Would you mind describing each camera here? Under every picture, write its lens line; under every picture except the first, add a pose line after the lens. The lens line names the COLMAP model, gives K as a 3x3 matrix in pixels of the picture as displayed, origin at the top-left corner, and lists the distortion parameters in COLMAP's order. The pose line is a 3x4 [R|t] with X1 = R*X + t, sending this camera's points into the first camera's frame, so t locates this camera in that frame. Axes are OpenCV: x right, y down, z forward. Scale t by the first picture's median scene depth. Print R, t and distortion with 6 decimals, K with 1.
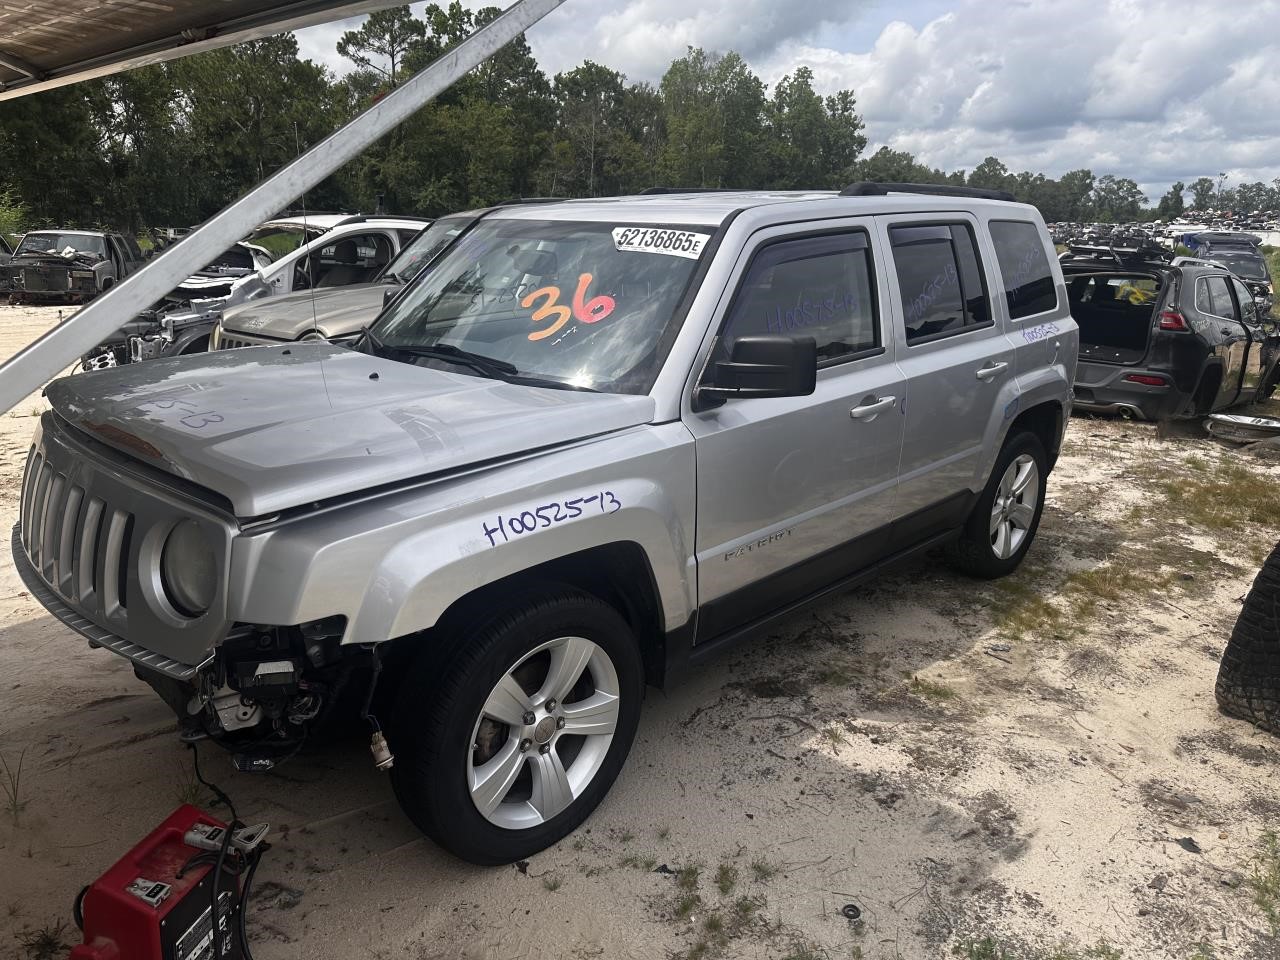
lens RADIAL K [[924.4, 0, 640.0], [0, 924.4, 480.0], [0, 0, 1]] dist [0.047839, -0.058261]
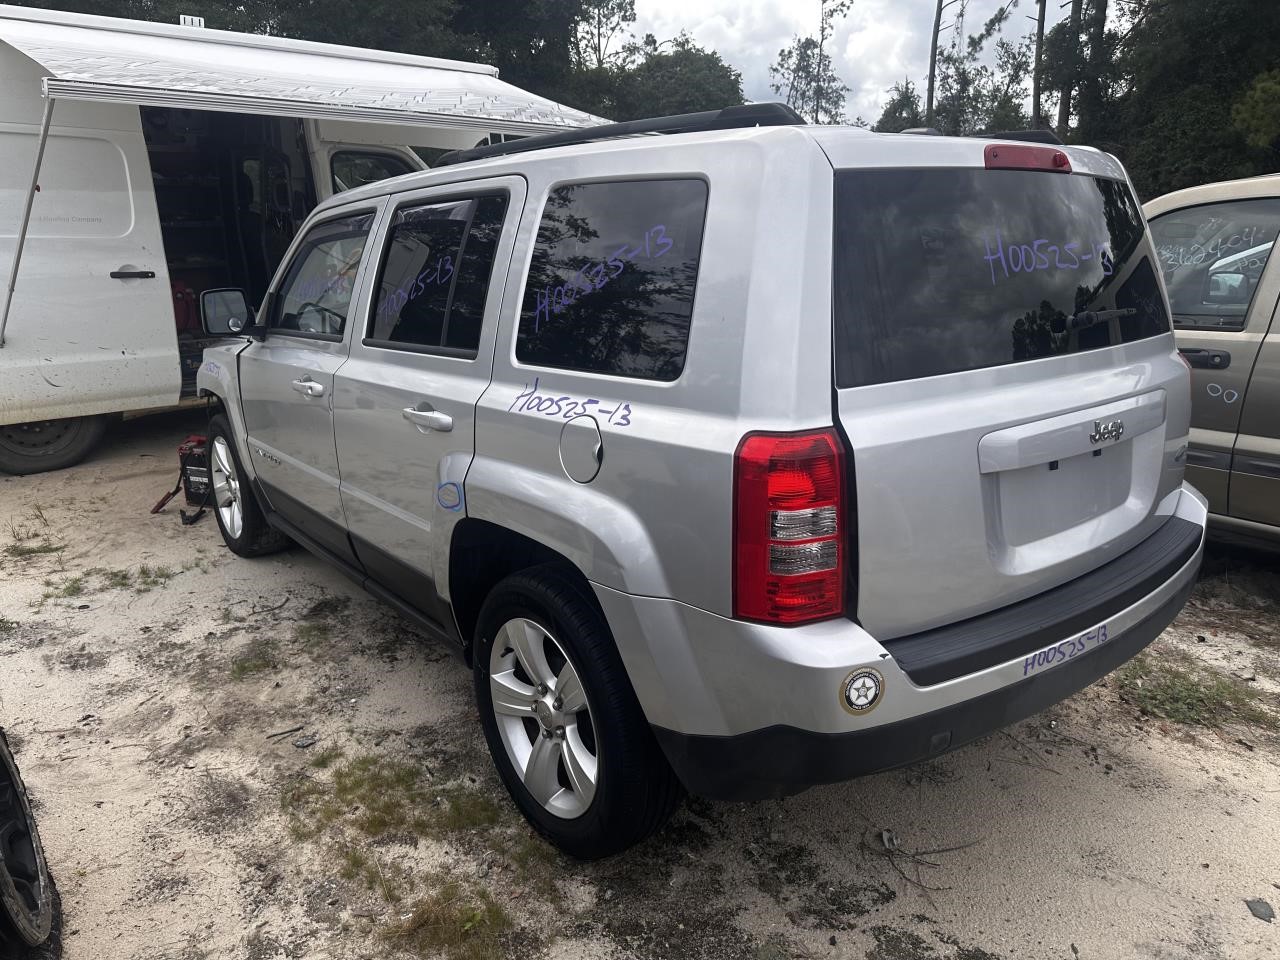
lens RADIAL K [[924.4, 0, 640.0], [0, 924.4, 480.0], [0, 0, 1]] dist [0.047839, -0.058261]
pose [[-0.143624, 0.232021, -0.962049, 1.132737], [-0.258829, 0.929483, 0.262808, -0.328031], [0.955186, 0.286752, -0.073443, 1.361266]]
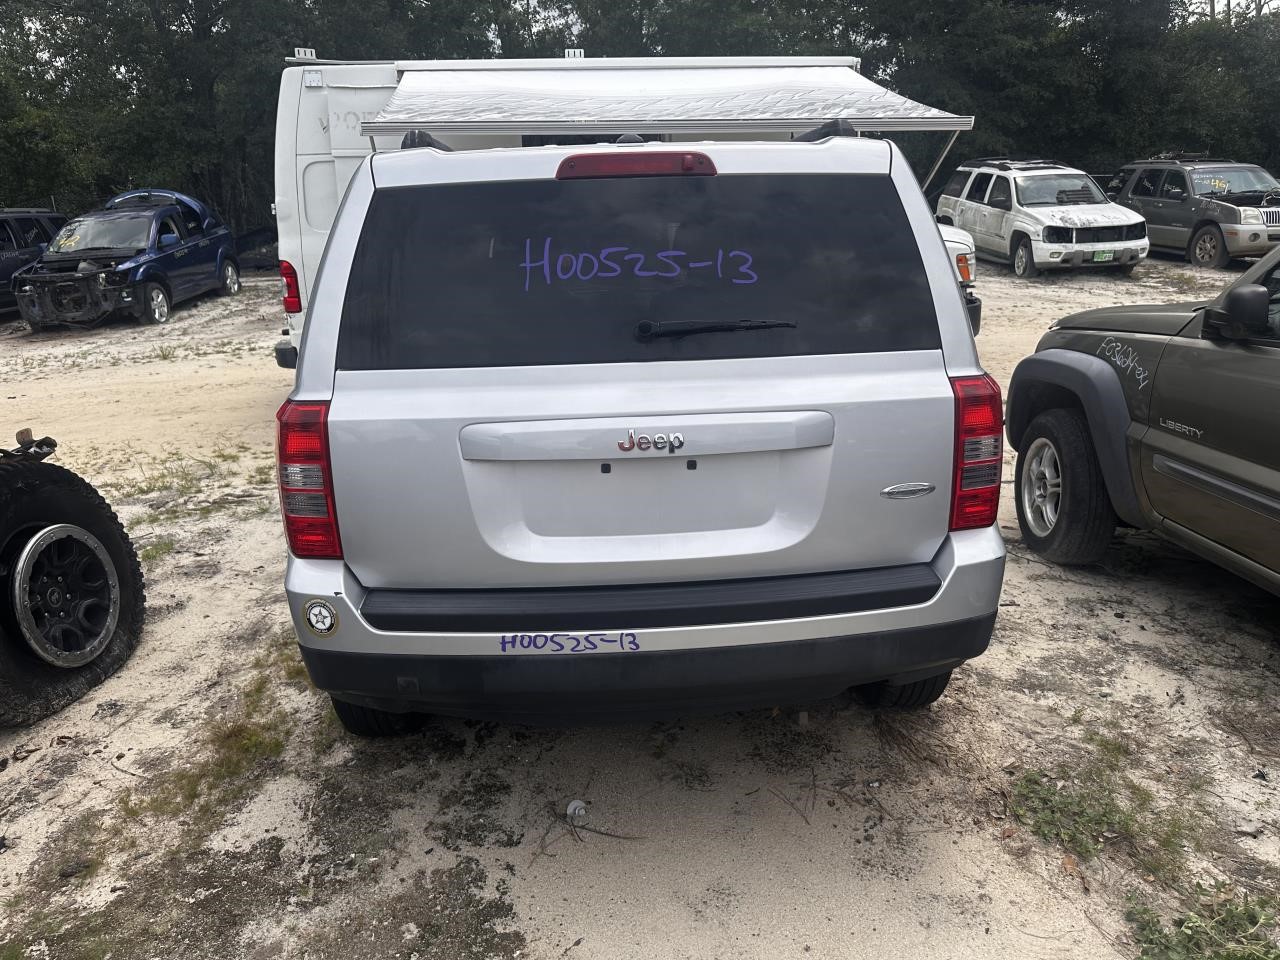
lens RADIAL K [[924.4, 0, 640.0], [0, 924.4, 480.0], [0, 0, 1]] dist [0.047839, -0.058261]
pose [[-0.691998, 0.180971, -0.698847, 0.926805], [-0.187212, 0.889961, 0.415838, -0.496610], [0.697201, 0.418592, -0.581972, 1.936157]]
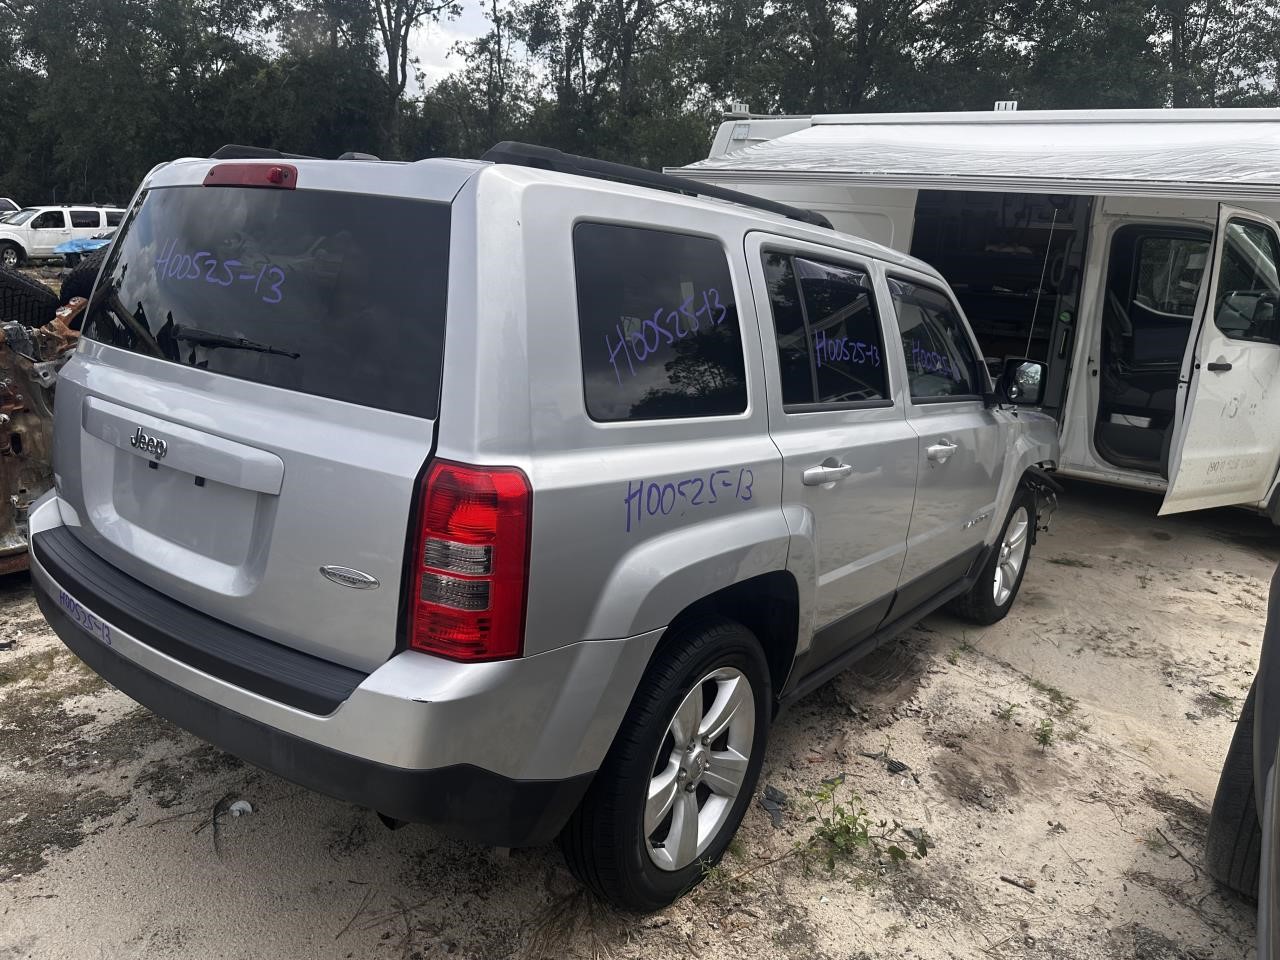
lens RADIAL K [[935.7, 0, 629.0], [0, 935.7, 481.7], [0, 0, 1]] dist [-0.004106, 0.003702]
pose [[-0.987671, -0.087360, -0.129901, 0.288853], [-0.138949, 0.871438, 0.470414, -0.571743], [0.072105, 0.482664, -0.872832, 2.133654]]
